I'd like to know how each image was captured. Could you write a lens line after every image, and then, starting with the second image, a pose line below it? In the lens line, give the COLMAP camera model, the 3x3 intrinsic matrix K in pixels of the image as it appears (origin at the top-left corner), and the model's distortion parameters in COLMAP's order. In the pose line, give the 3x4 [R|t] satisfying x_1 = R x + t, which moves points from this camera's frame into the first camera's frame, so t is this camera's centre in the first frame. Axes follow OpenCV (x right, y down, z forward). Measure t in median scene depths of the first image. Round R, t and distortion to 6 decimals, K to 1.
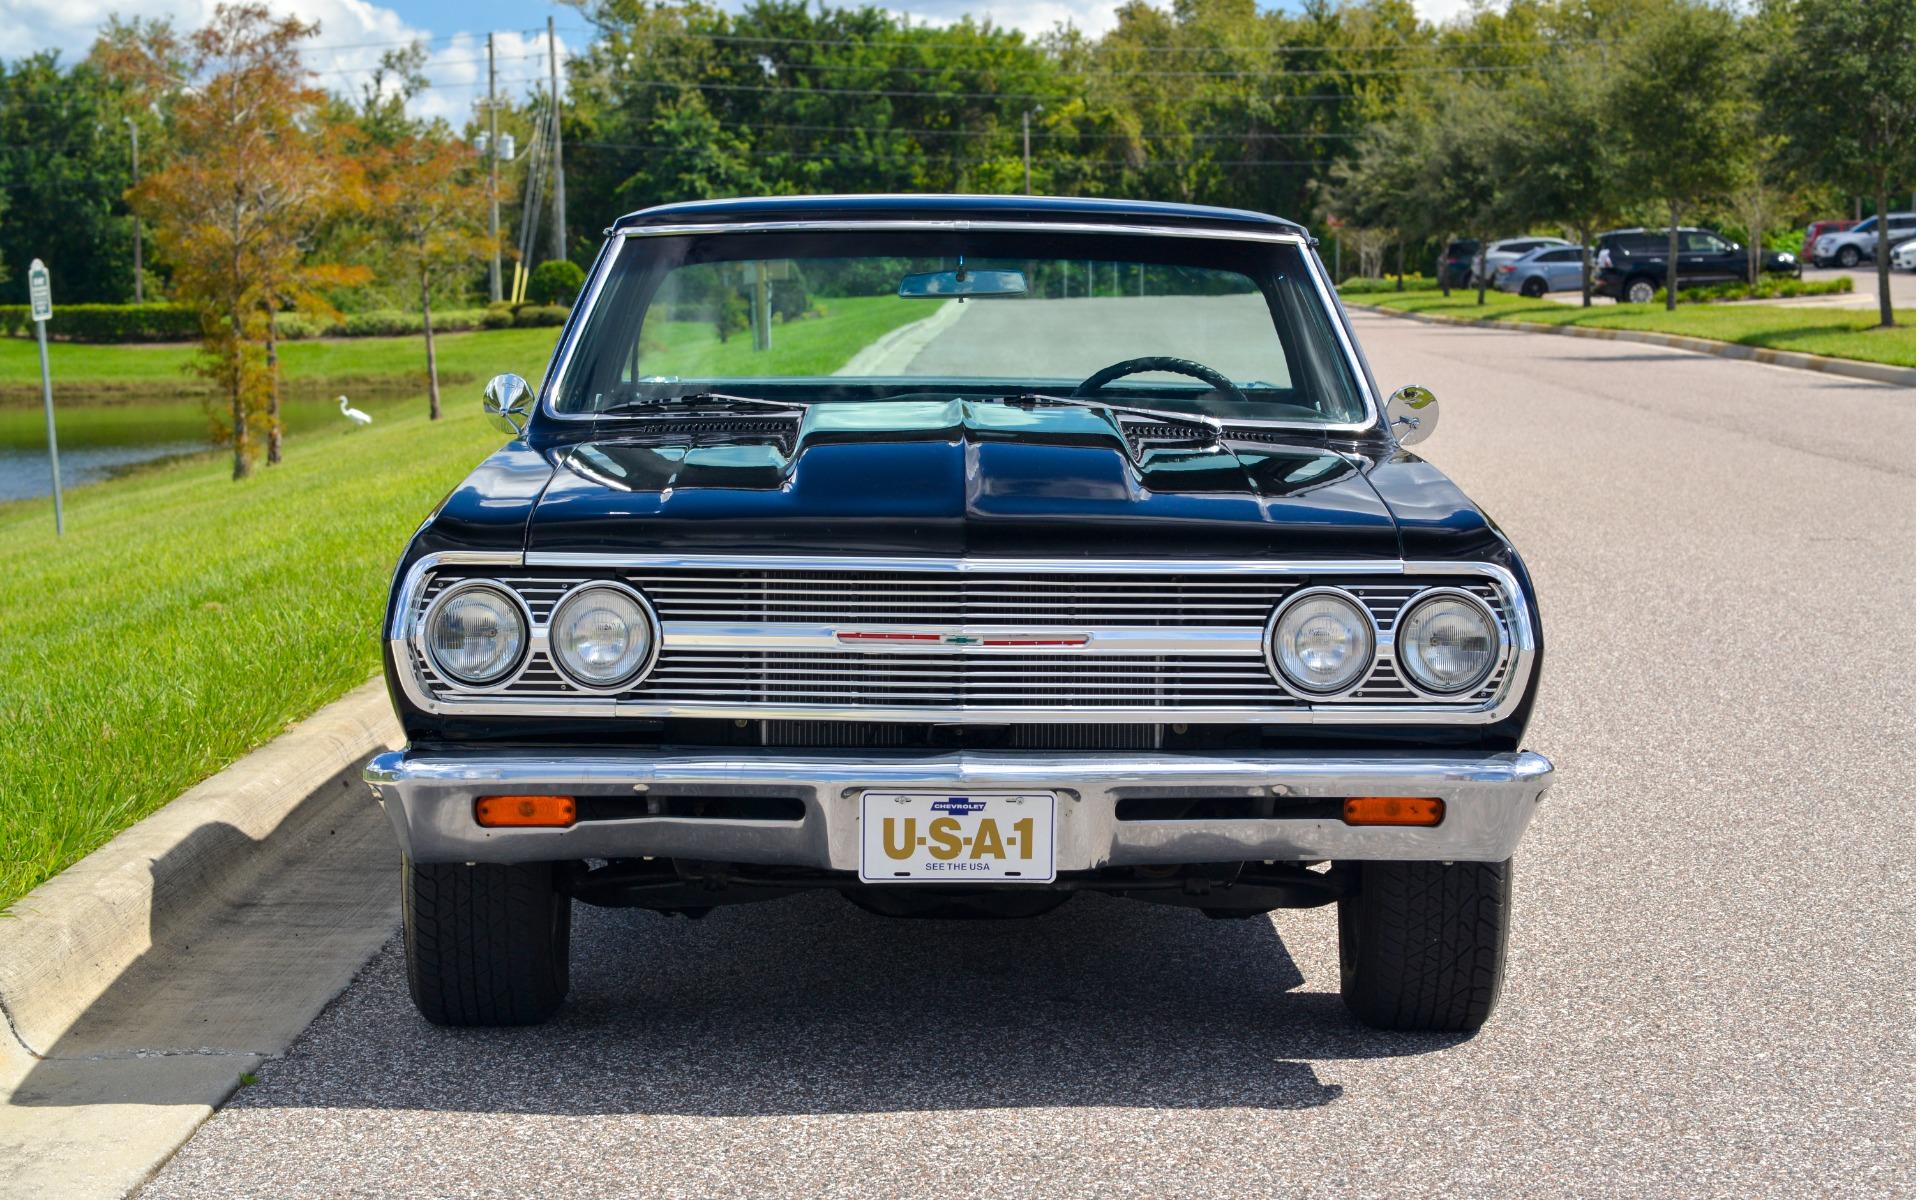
lens RADIAL K [[4368.2, 0, 957.3], [0, 4368.2, 588.6], [0, 0, 1]] dist [0.084535, 0.000000]
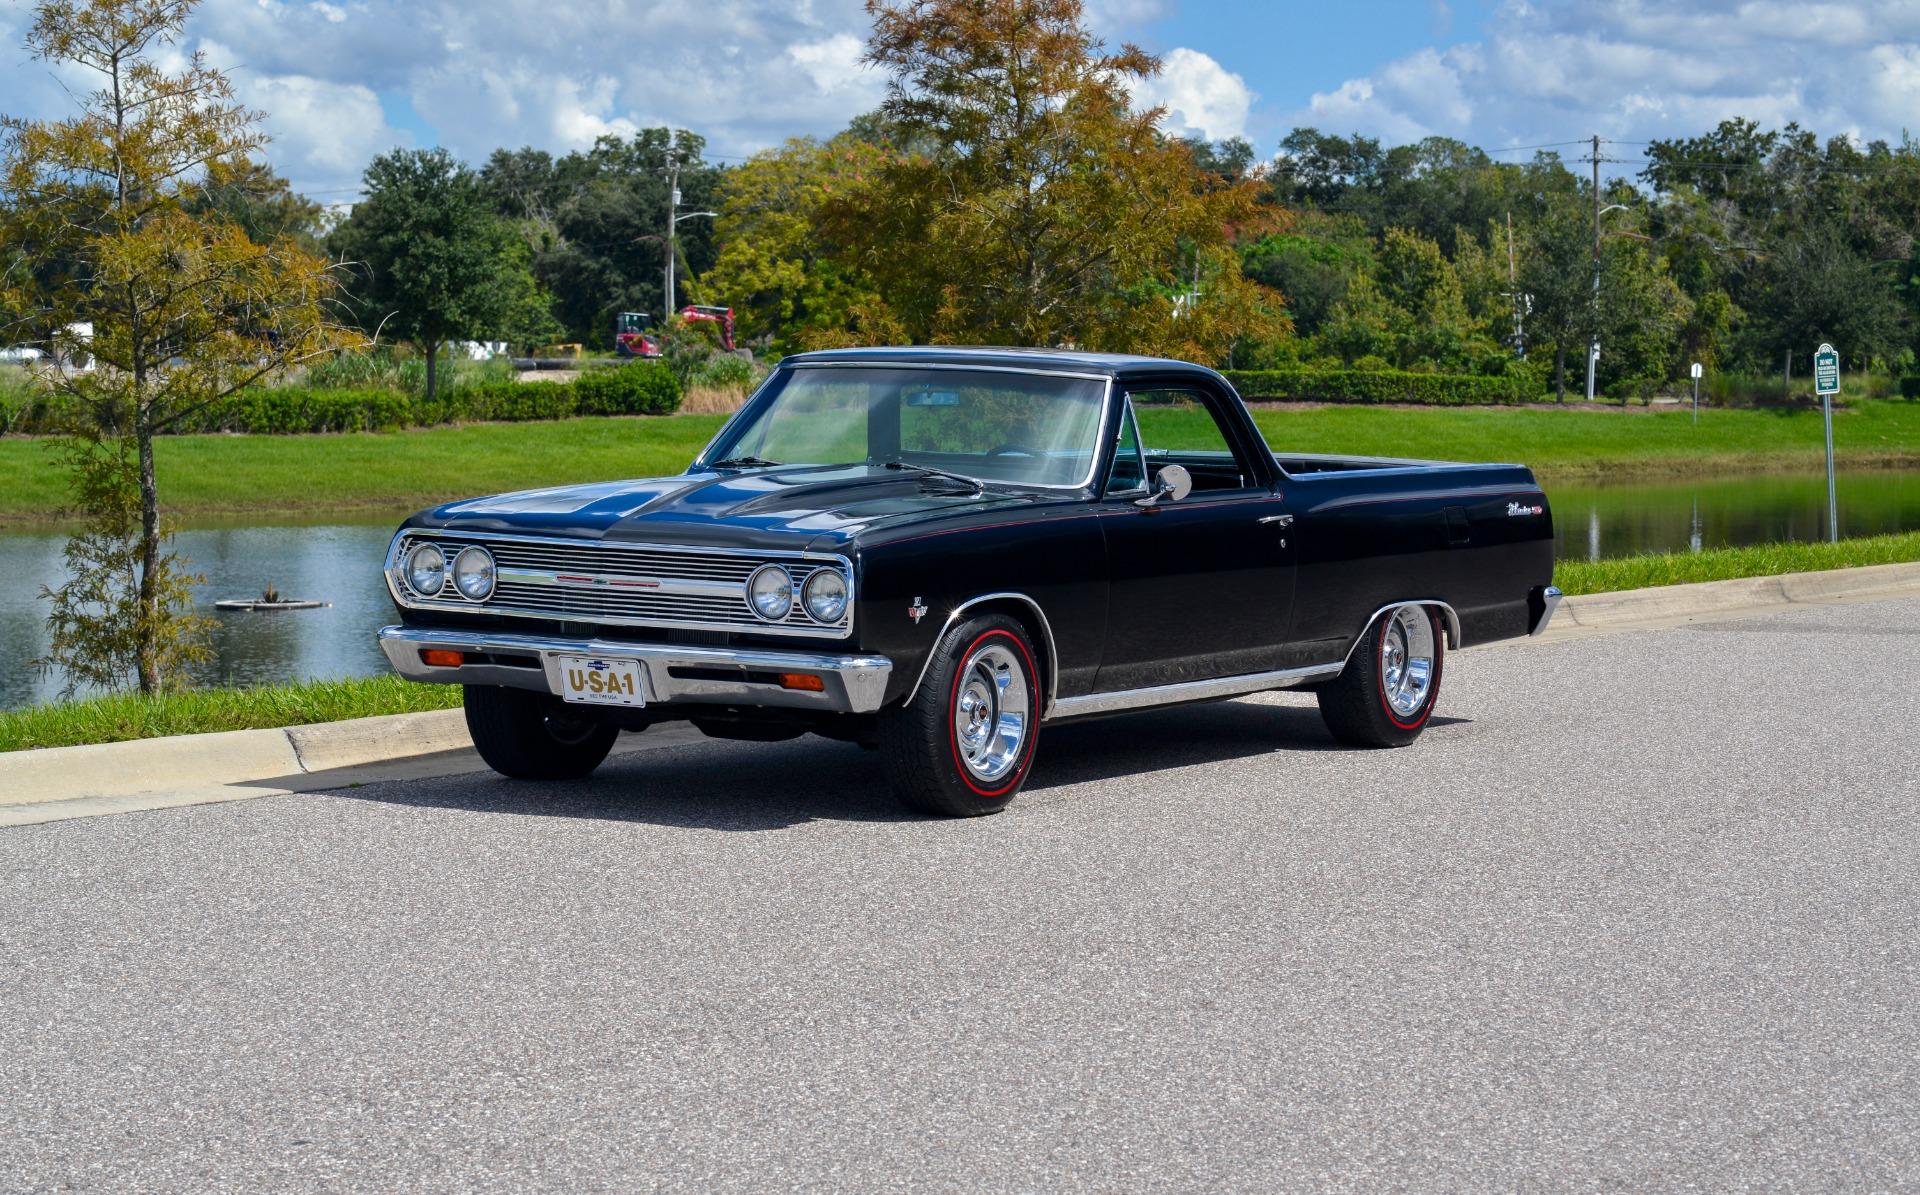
lens RADIAL K [[4759.8, 0, 968.2], [0, 4759.8, 615.6], [0, 0, 1]] dist [0.093869, 0.000000]
pose [[0.843151, 0.046997, -0.535619, 1.280583], [-0.053045, 0.998584, 0.004118, 0.009444], [0.535054, 0.024940, 0.844450, -0.724336]]
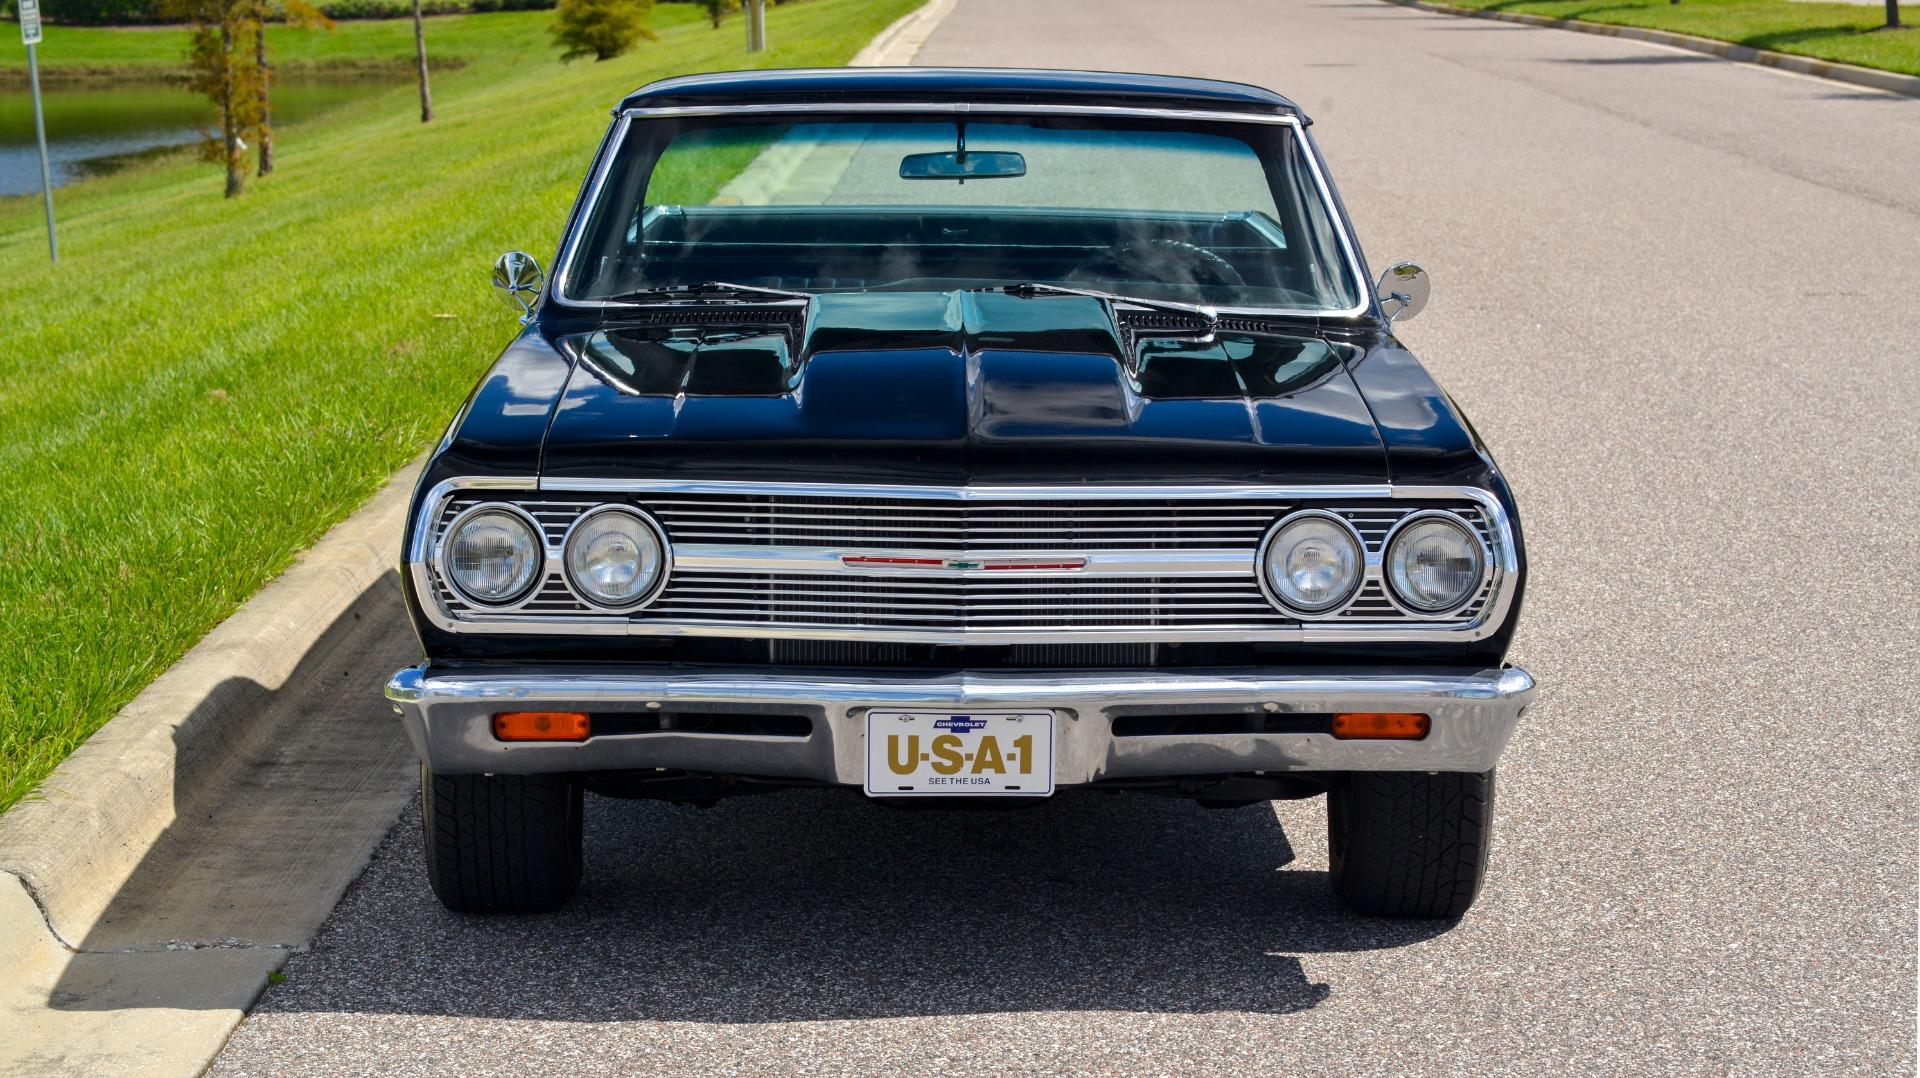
lens RADIAL K [[4396.7, 0, 958.1], [0, 4396.7, 596.4], [0, 0, 1]] dist [0.087778, 0.000000]
pose [[0.999999, -0.000158, 0.001209, -0.001469], [0.000066, 0.997135, 0.075646, -0.058505], [-0.001217, -0.075646, 0.997134, -0.036131]]
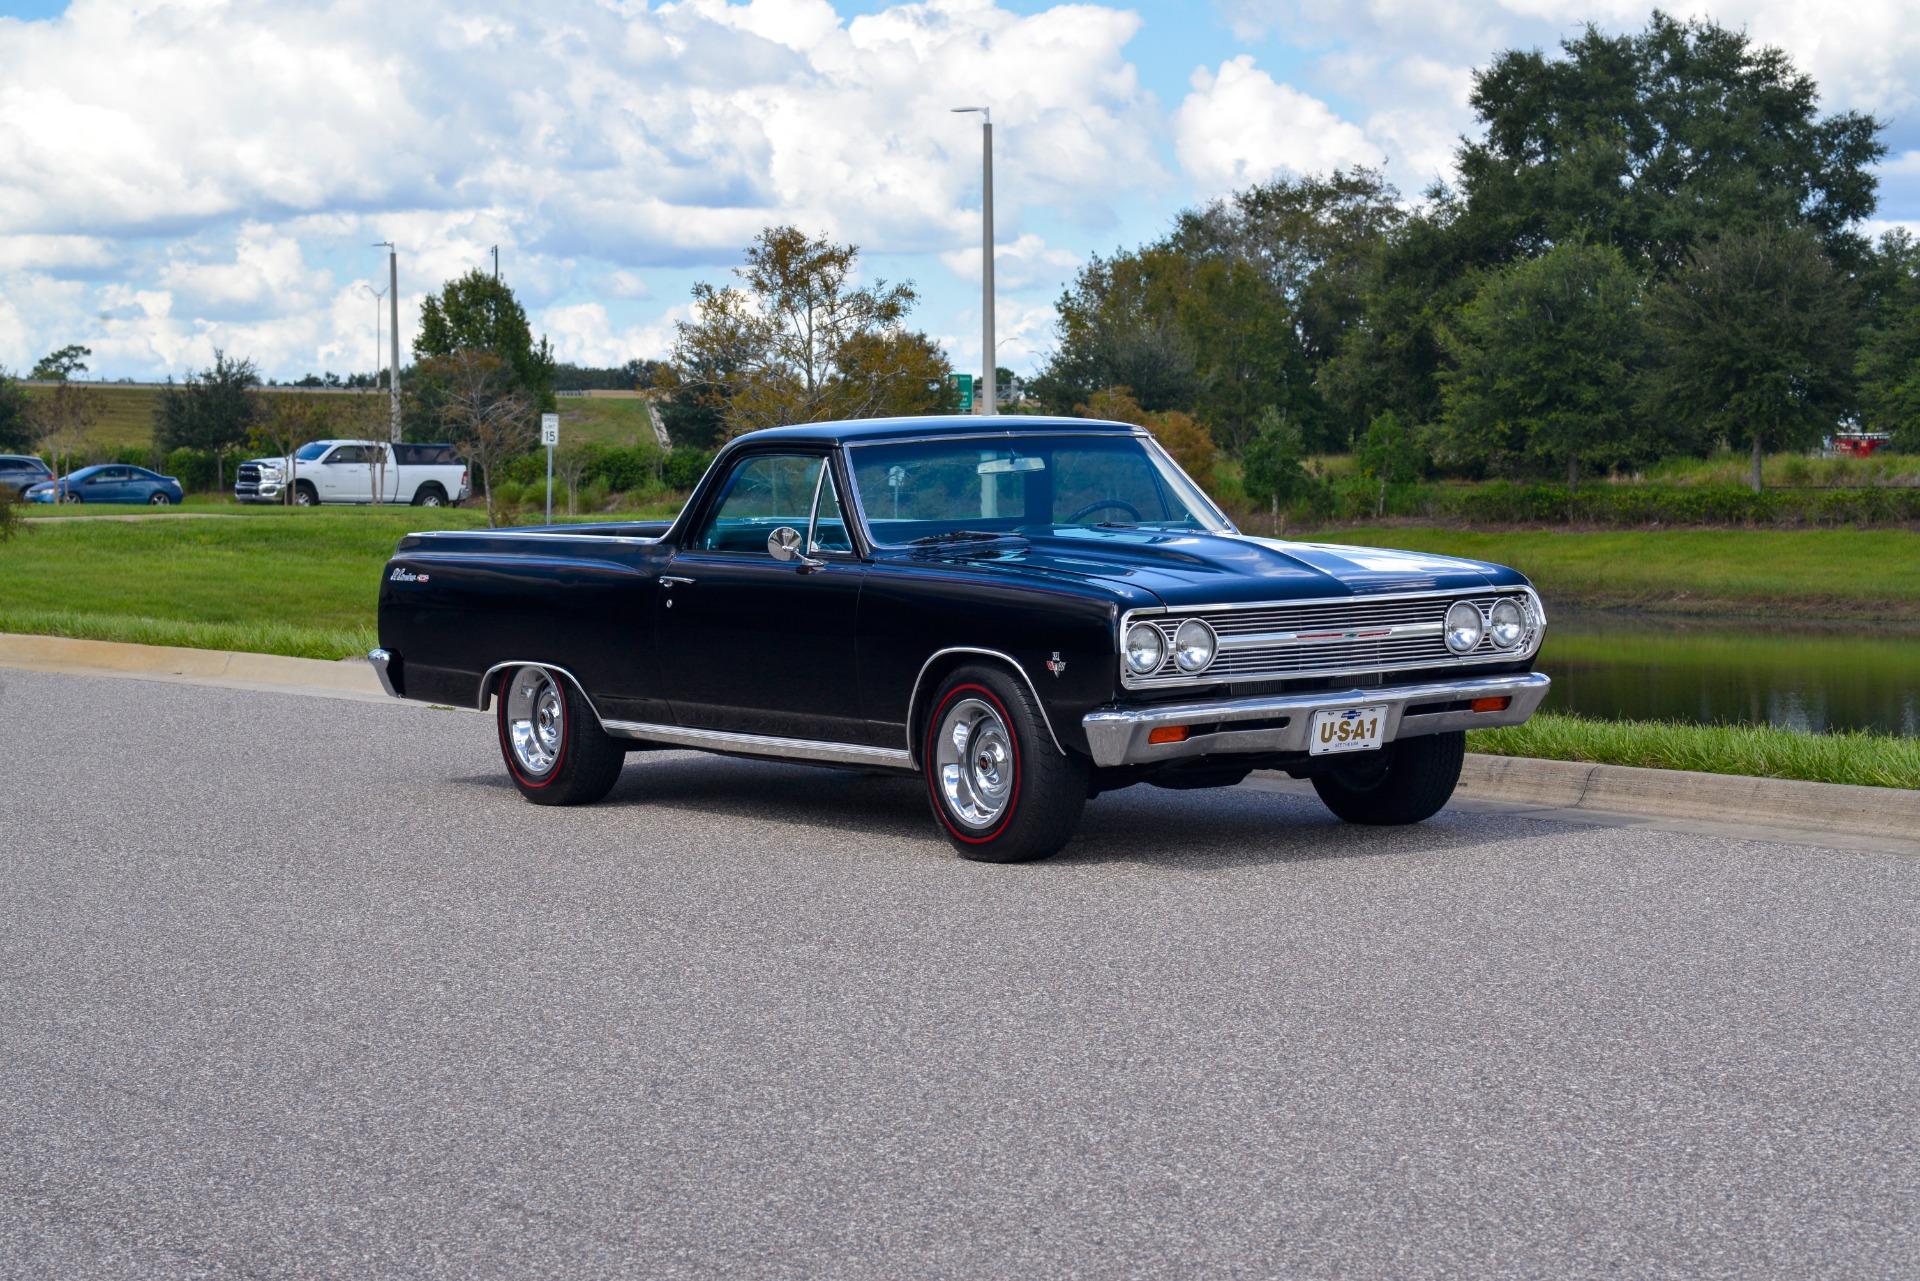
lens RADIAL K [[4482.0, 0, 956.3], [0, 4482.0, 652.7], [0, 0, 1]] dist [0.082926, 0.000000]
pose [[0.821837, -0.065122, 0.565989, -1.349565], [0.073421, 0.997268, 0.008135, -0.010857], [-0.564972, 0.034869, 0.824373, -0.653175]]
